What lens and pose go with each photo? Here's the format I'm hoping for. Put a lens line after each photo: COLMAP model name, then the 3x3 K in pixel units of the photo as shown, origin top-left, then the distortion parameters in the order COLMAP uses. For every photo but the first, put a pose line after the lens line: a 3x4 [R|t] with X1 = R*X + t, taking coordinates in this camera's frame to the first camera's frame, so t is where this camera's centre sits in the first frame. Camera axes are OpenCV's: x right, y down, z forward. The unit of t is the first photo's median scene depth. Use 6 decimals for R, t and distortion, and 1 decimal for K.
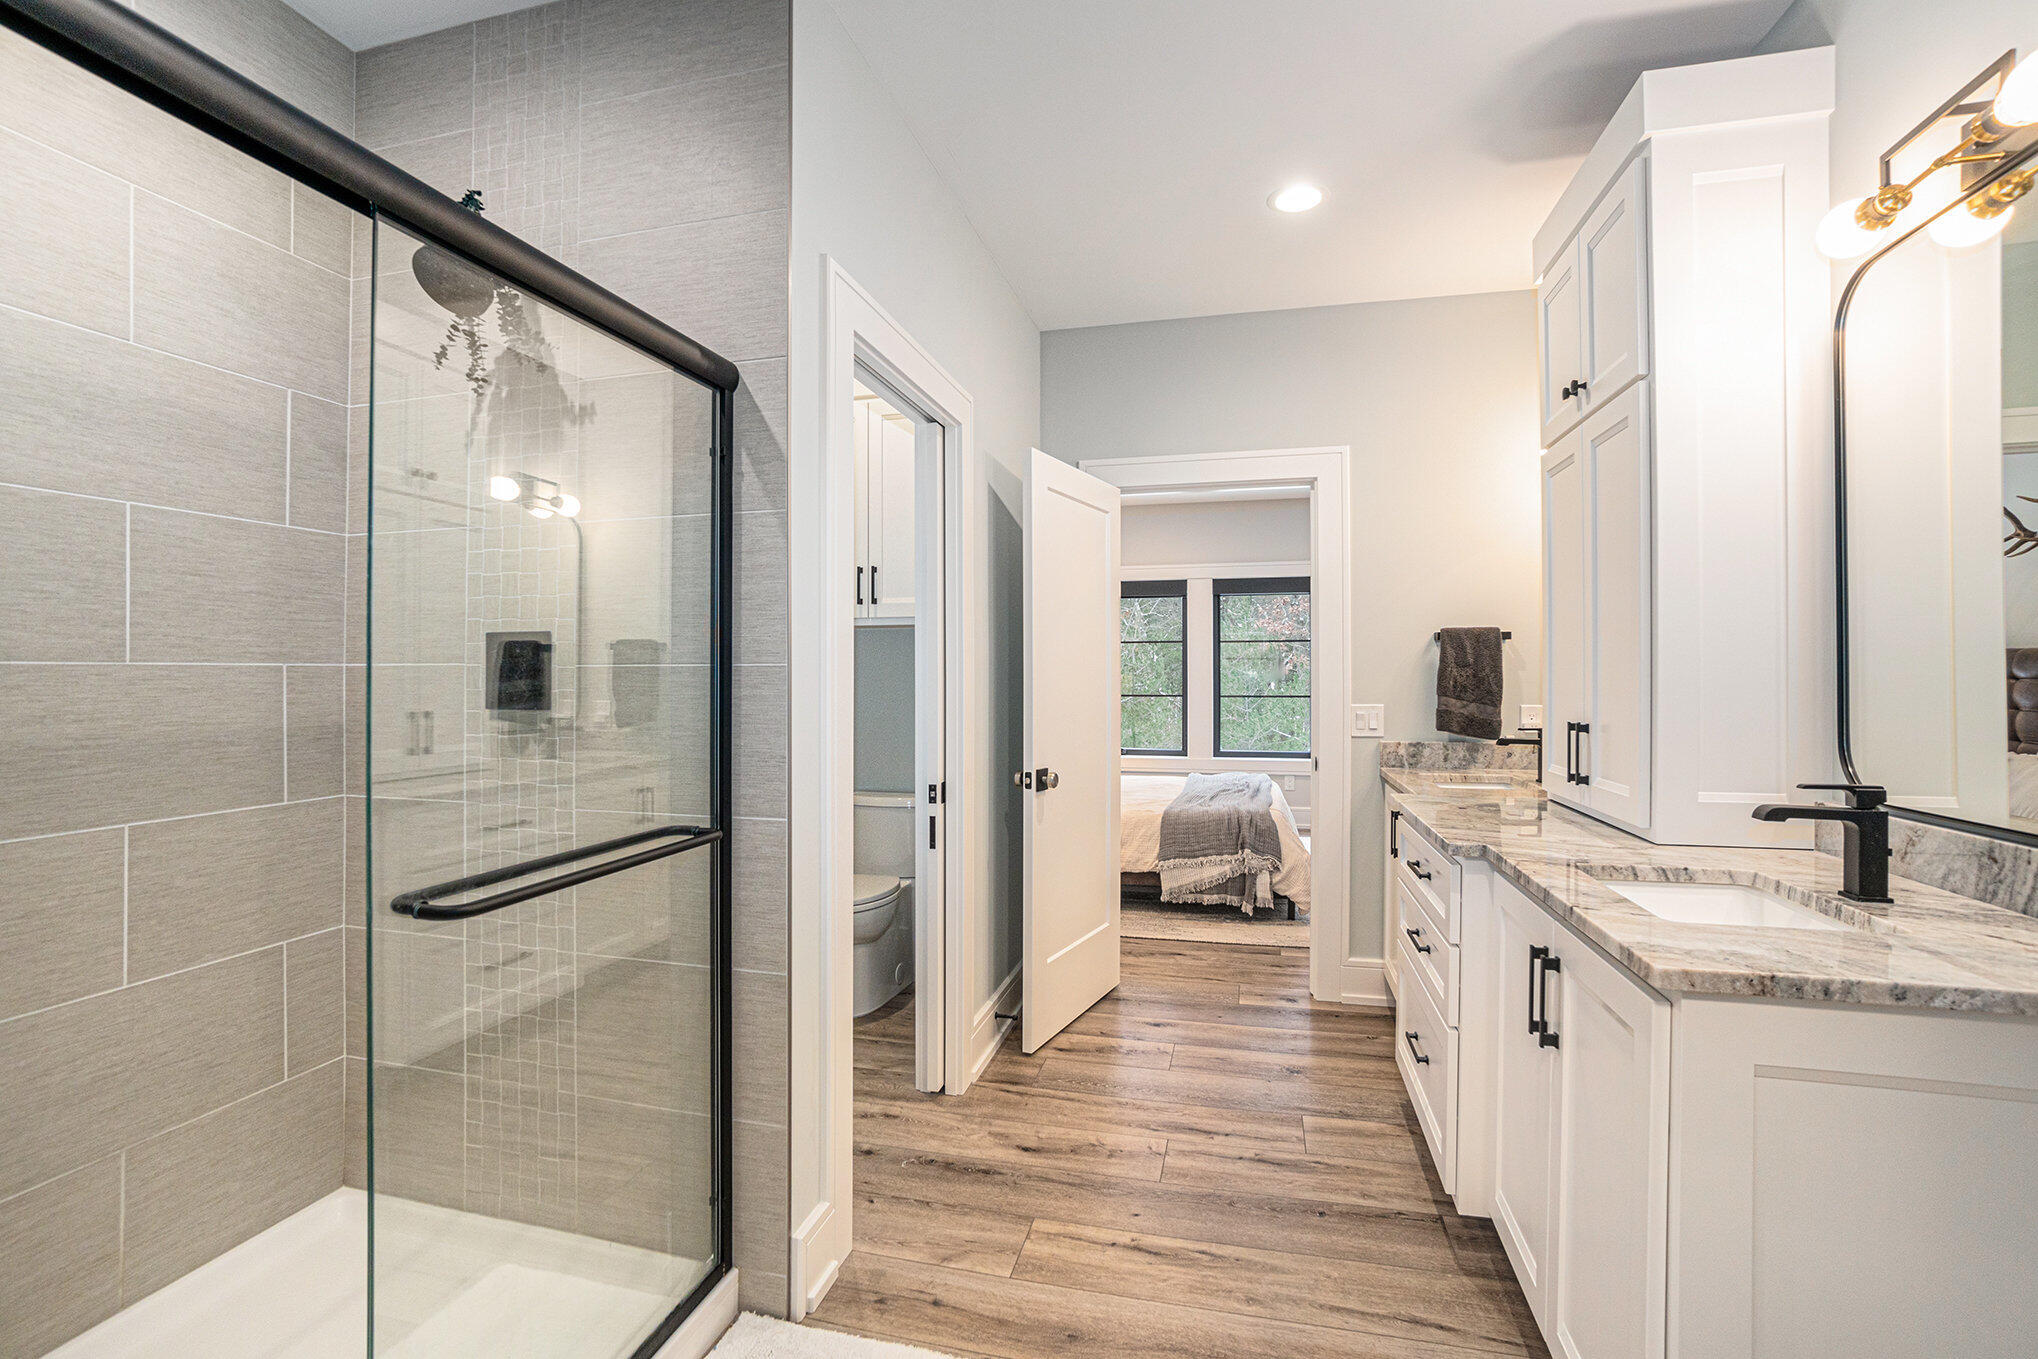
lens RADIAL K [[924.2, 0, 1026.2], [0, 924.2, 666.6], [0, 0, 1]] dist [-0.014036, -0.000250]
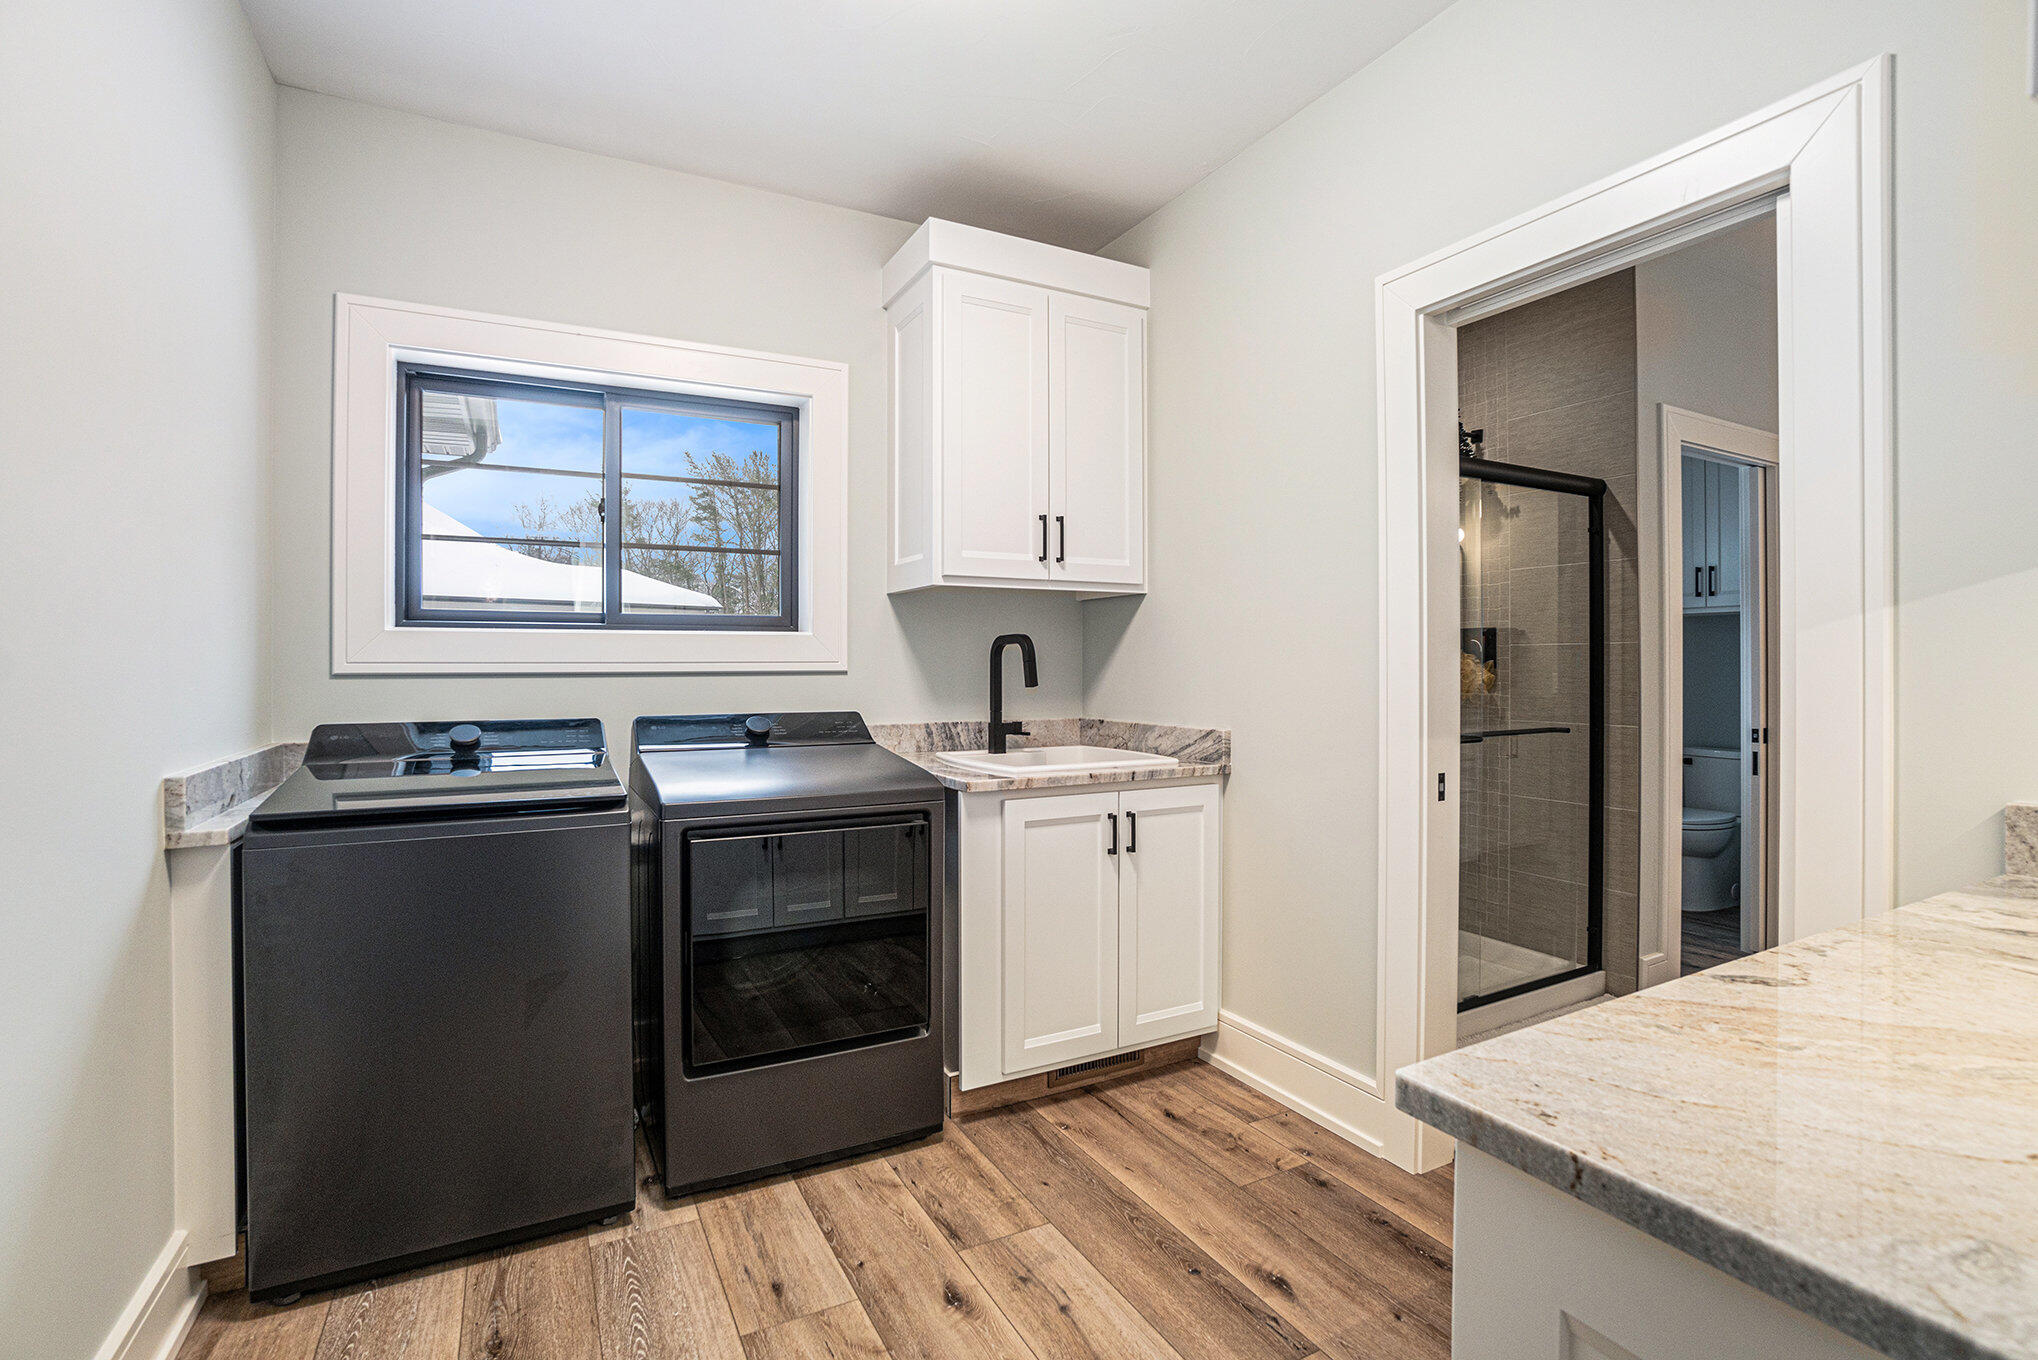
lens RADIAL K [[924.2, 0, 1026.2], [0, 924.2, 667.1], [0, 0, 1]] dist [-0.014036, -0.000250]
pose [[0.674106, 0.001395, -0.738633, 0.259833], [0.007058, 0.999940, 0.008330, 0.024633], [0.738601, -0.010829, 0.674056, -1.079047]]
